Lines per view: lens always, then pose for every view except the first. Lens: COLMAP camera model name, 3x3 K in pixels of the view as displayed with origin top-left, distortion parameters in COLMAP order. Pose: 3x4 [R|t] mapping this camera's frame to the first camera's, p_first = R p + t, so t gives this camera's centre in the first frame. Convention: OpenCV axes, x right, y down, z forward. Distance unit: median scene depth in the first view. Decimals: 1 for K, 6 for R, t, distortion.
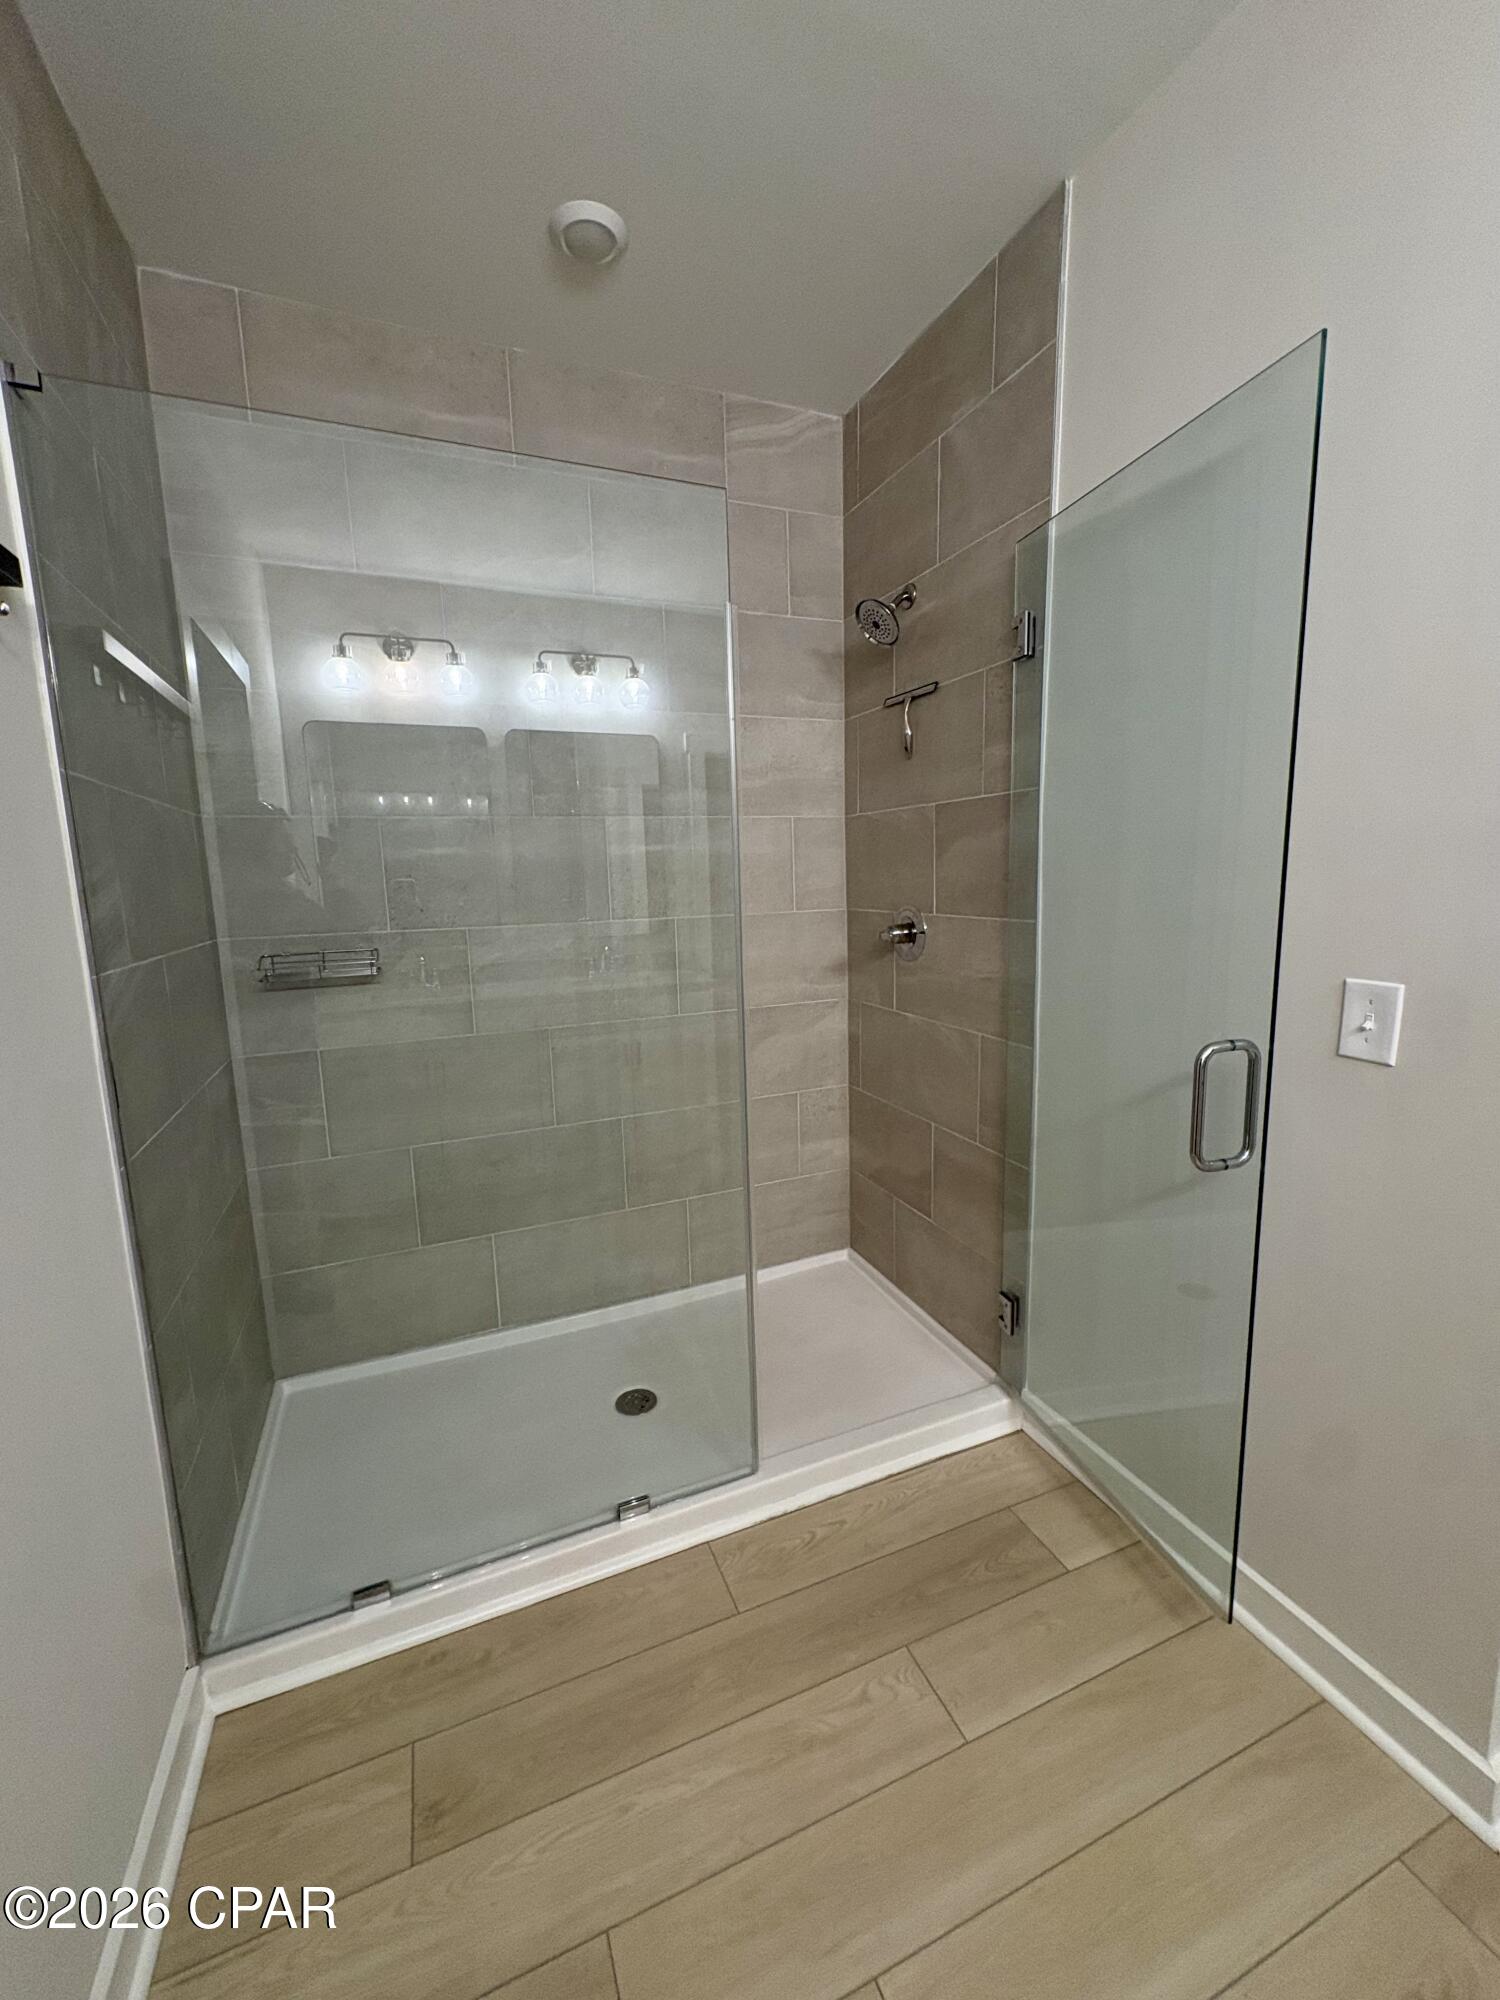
lens RADIAL K [[798.6, 0, 752.3], [0, 798.6, 992.1], [0, 0, 1]] dist [0.008480, -0.001262]
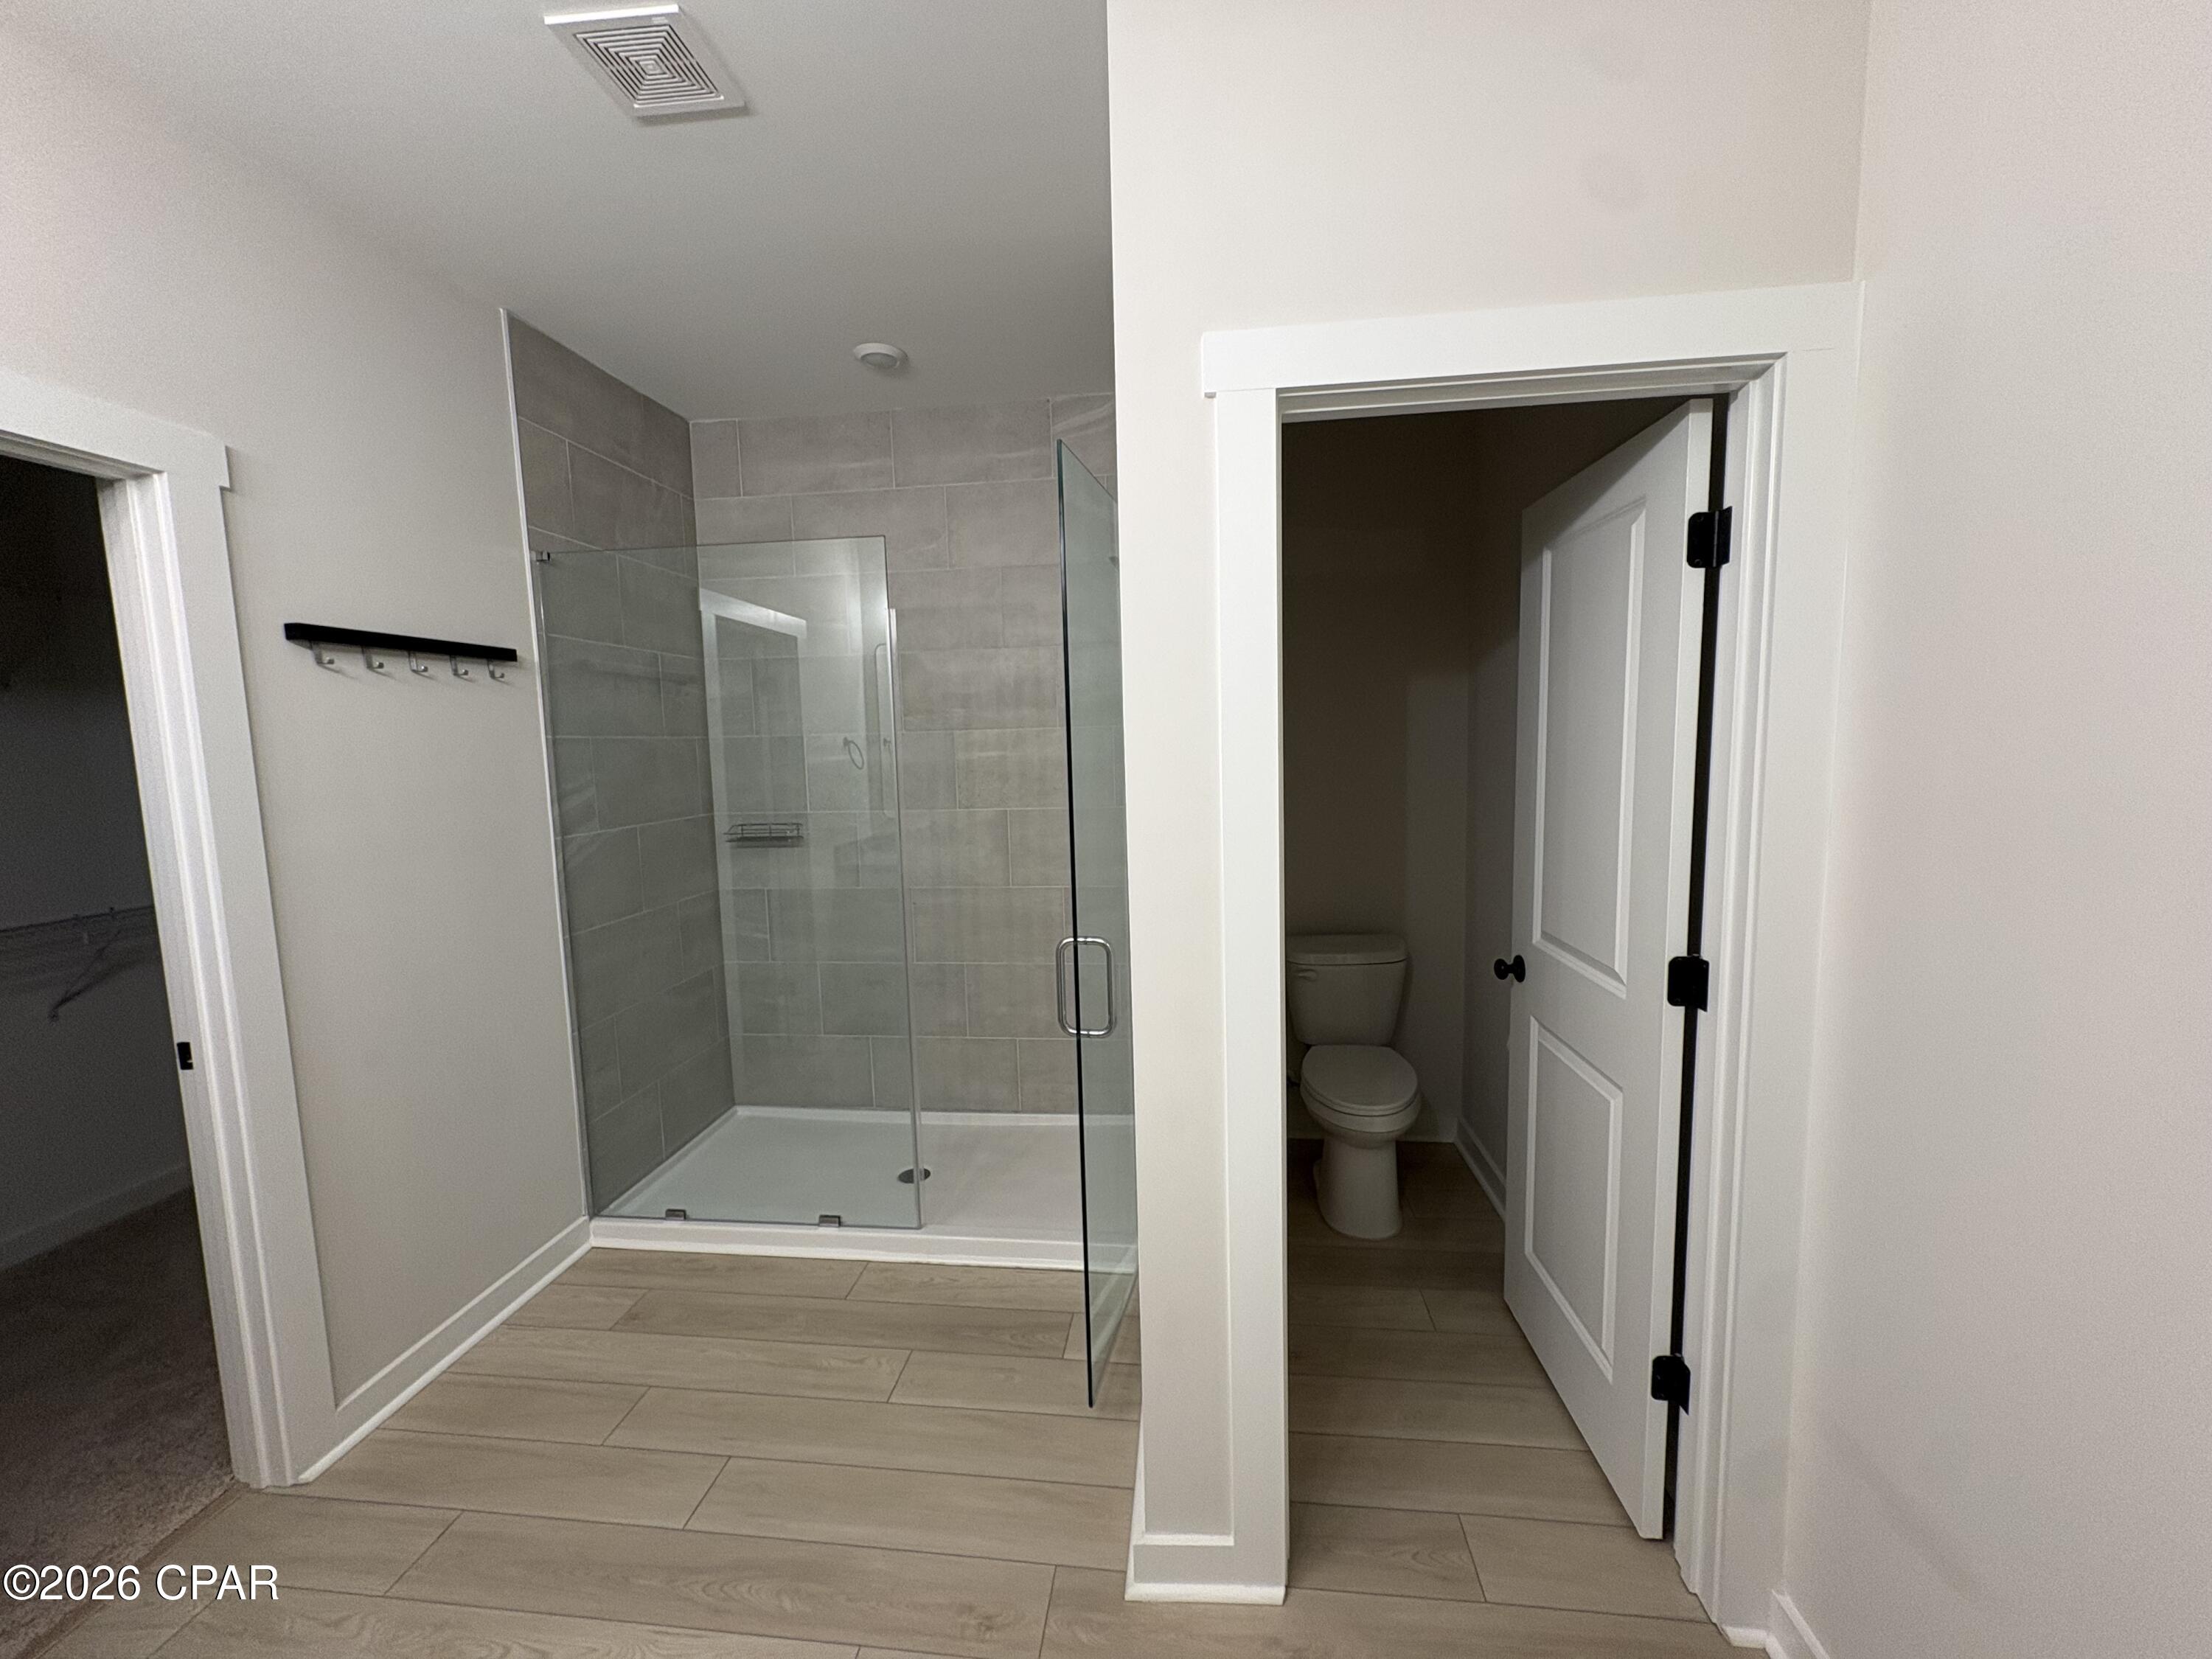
lens RADIAL K [[883.2, 0, 1094.0], [0, 883.2, 824.6], [0, 0, 1]] dist [0.008480, -0.001262]
pose [[0.871901, 0.052055, -0.486907, 0.756565], [-0.071636, 0.997195, -0.021669, -0.051793], [0.484413, 0.053773, 0.873185, -0.151496]]
